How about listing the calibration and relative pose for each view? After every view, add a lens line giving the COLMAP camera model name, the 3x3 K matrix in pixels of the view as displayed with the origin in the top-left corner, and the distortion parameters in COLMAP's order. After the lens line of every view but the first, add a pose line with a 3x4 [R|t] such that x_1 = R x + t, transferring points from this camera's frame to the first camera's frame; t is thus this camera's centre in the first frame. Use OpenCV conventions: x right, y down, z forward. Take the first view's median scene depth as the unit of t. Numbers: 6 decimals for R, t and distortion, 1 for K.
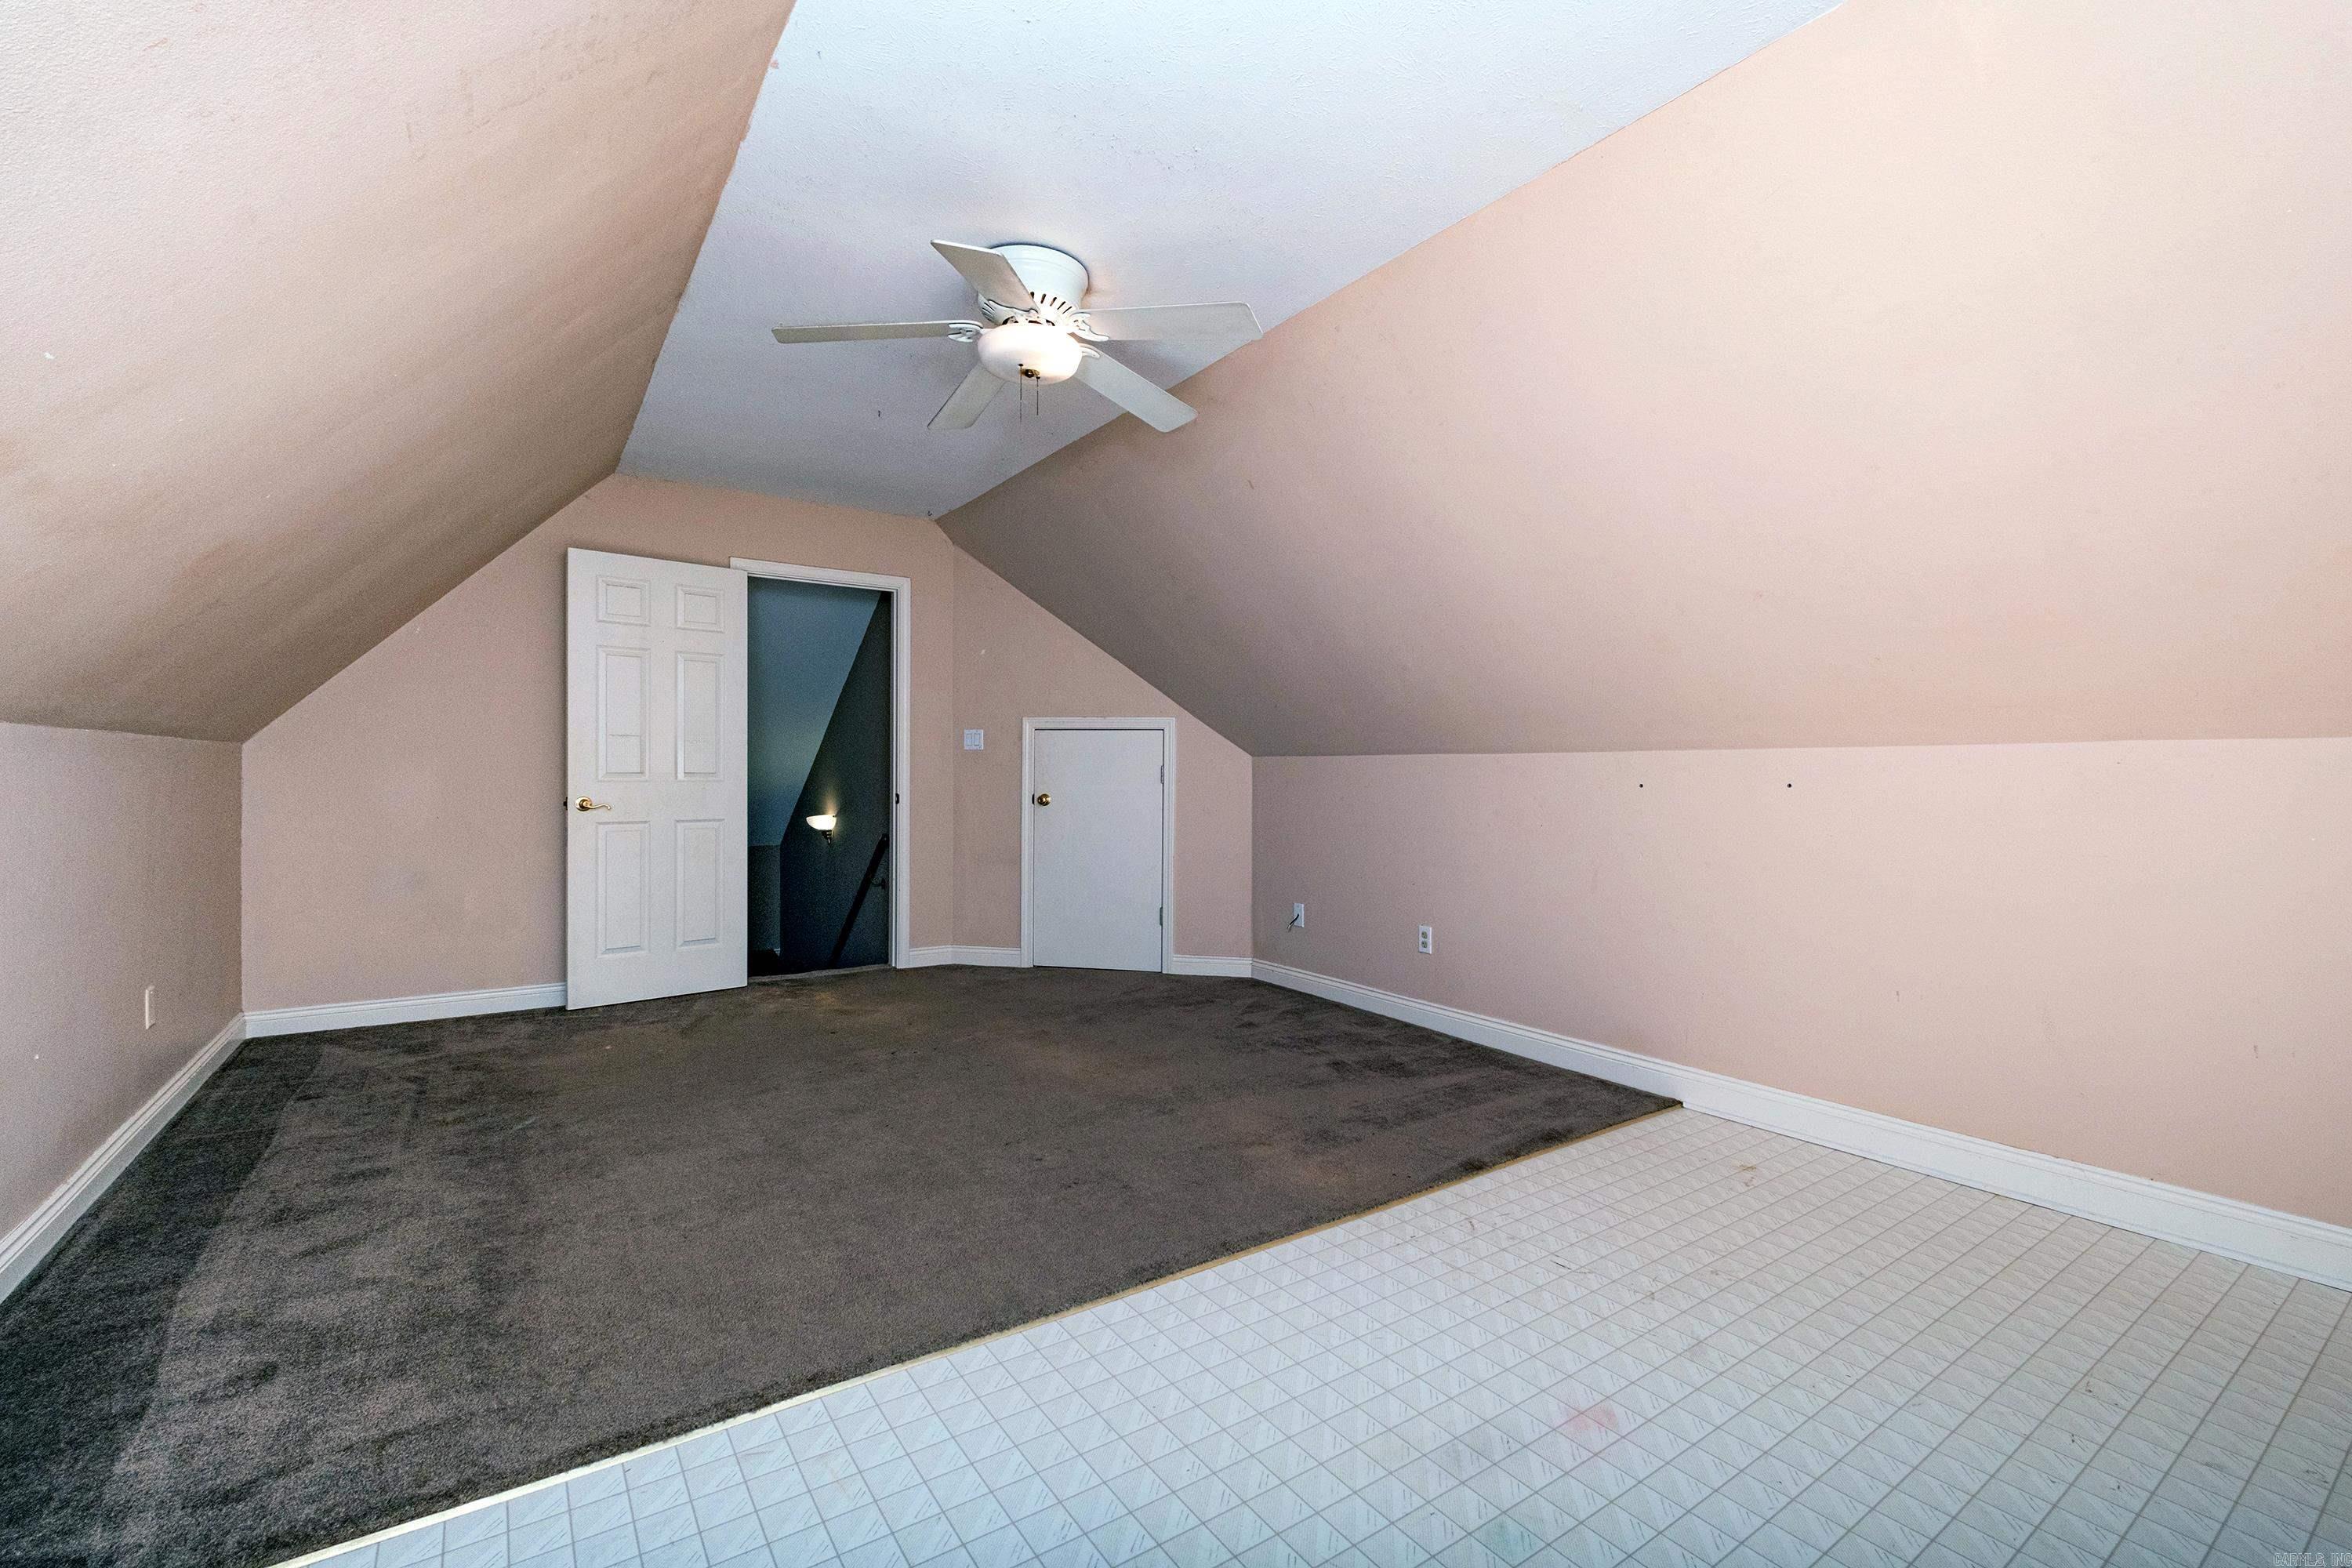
lens RADIAL K [[1018.0, 0, 1179.5], [0, 1018.0, 777.6], [0, 0, 1]] dist [-0.000018, -0.002324]
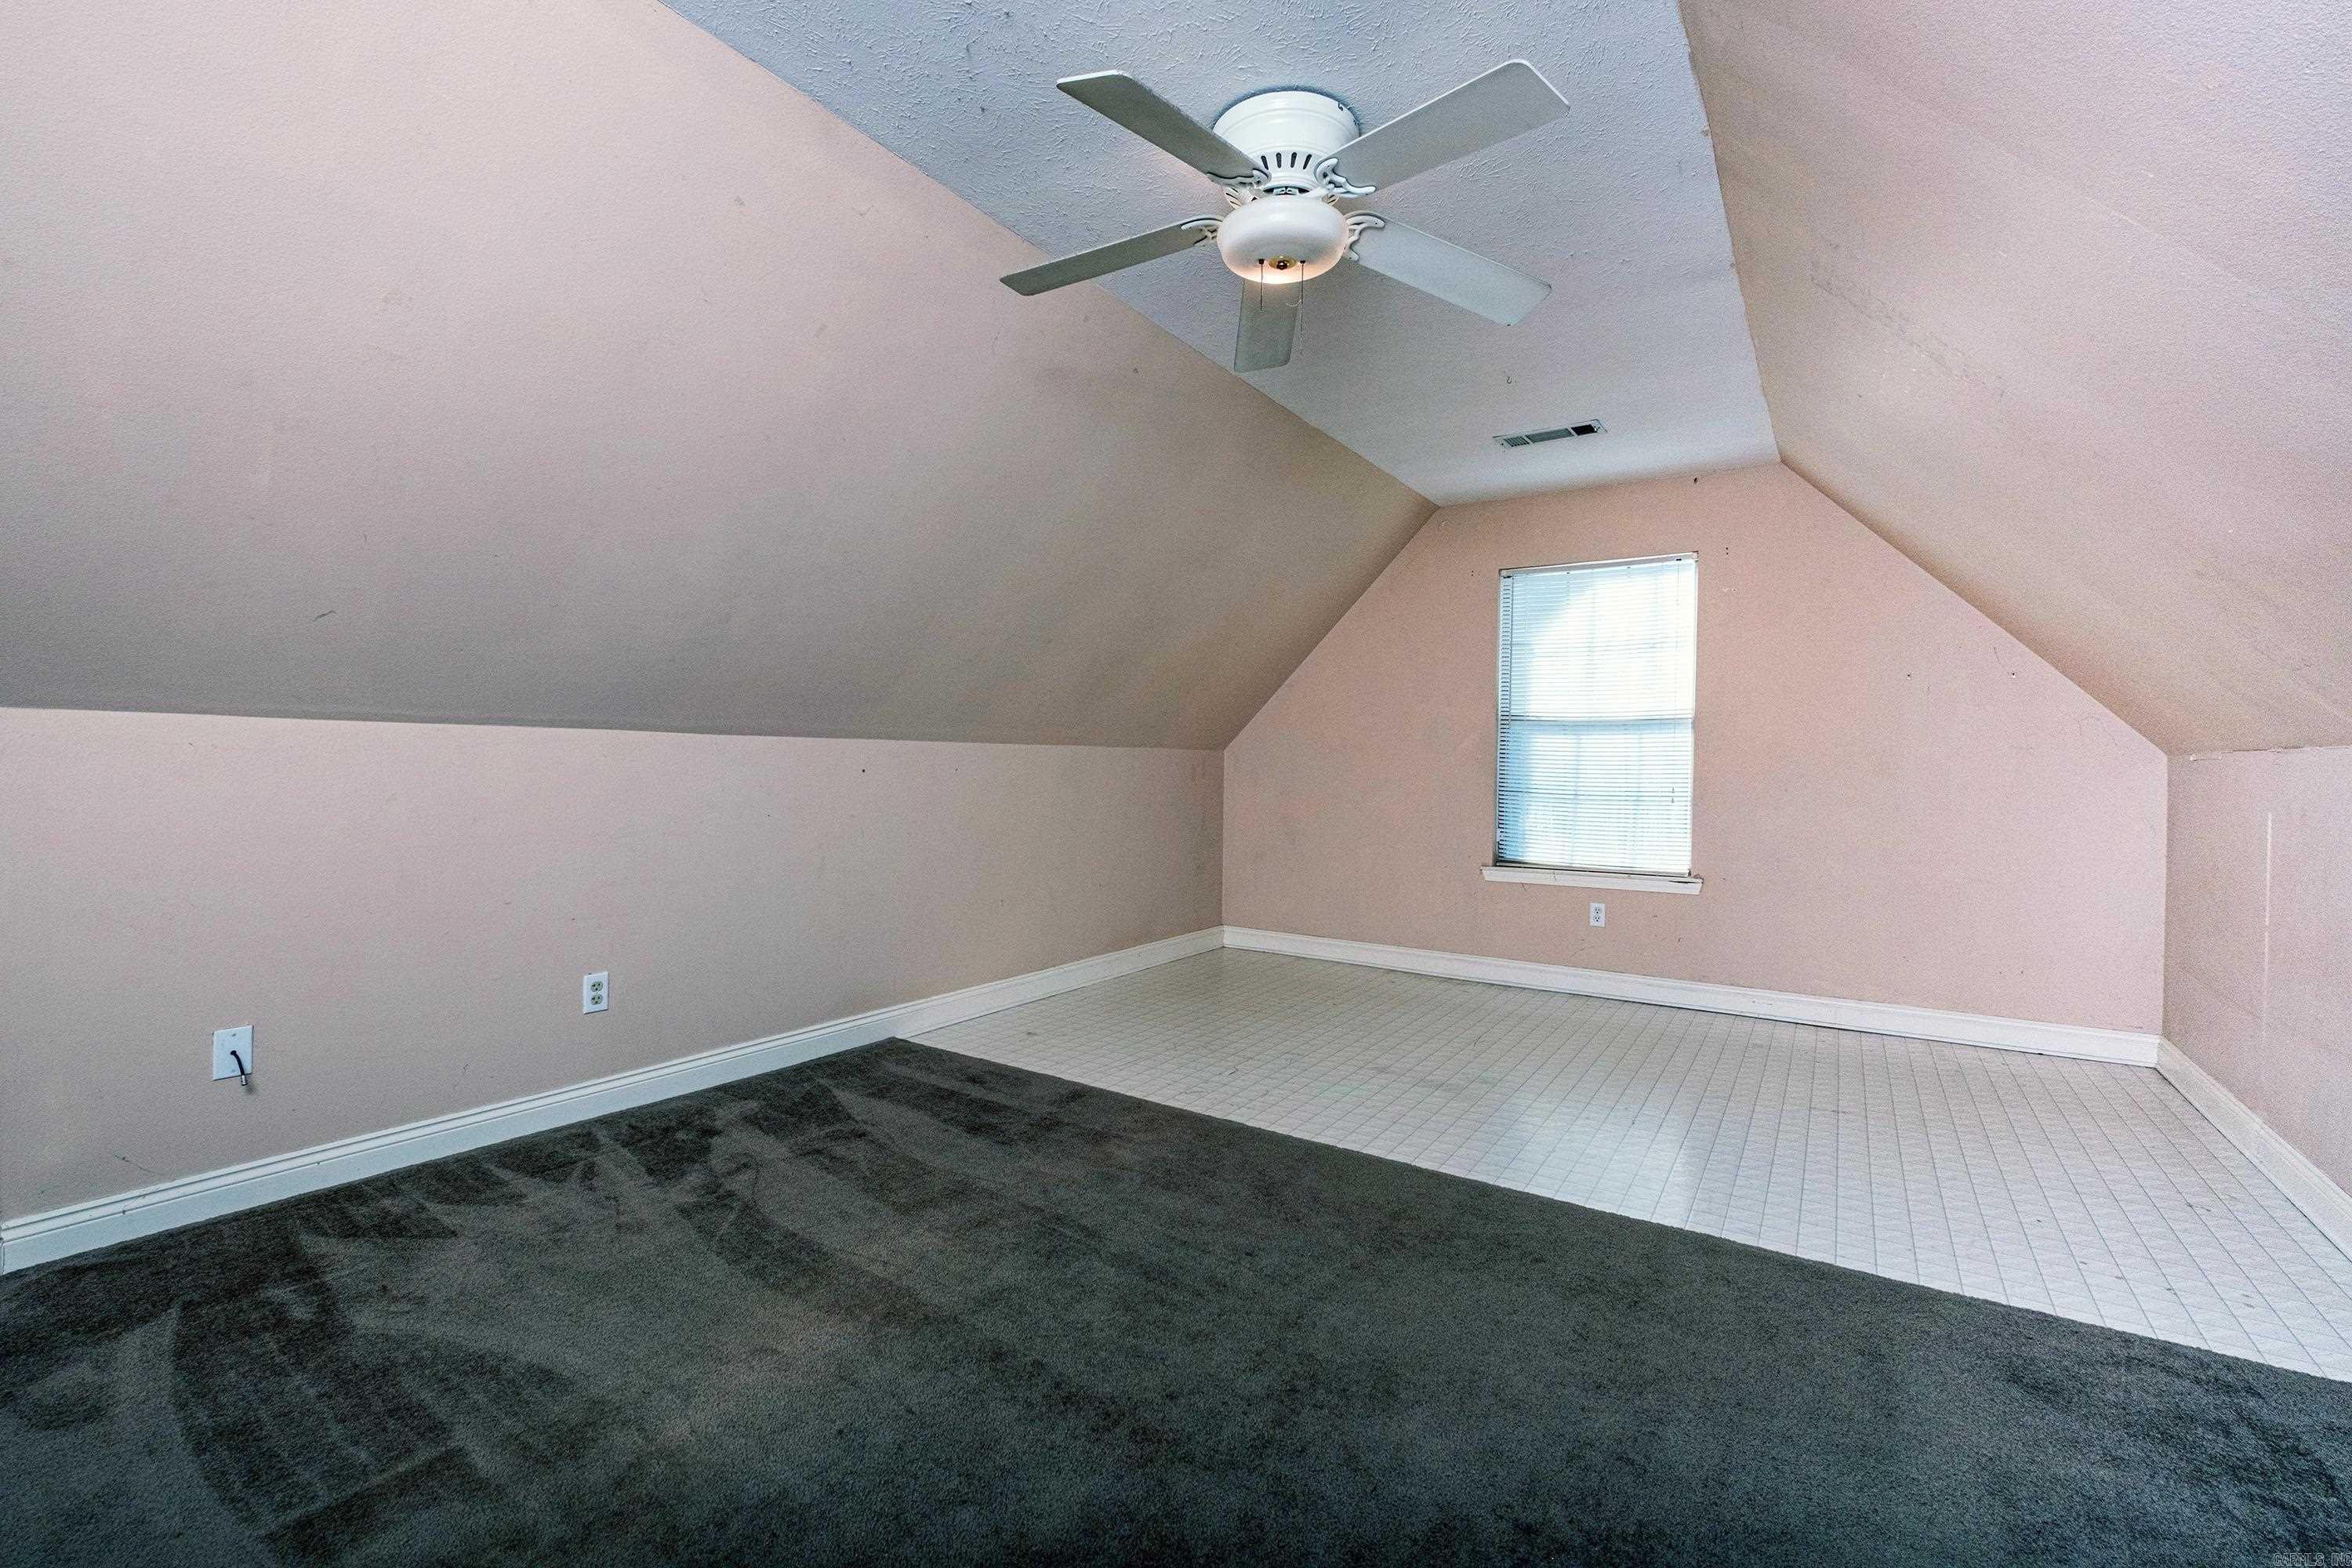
lens RADIAL K [[1018.0, 0, 1176.4], [0, 1018.0, 778.5], [0, 0, 1]] dist [-0.000018, -0.002324]
pose [[-0.379764, -0.016322, 0.924940, -1.191329], [0.001698, 0.999830, 0.018341, -0.006274], [-0.925082, 0.008536, -0.379672, 1.915301]]
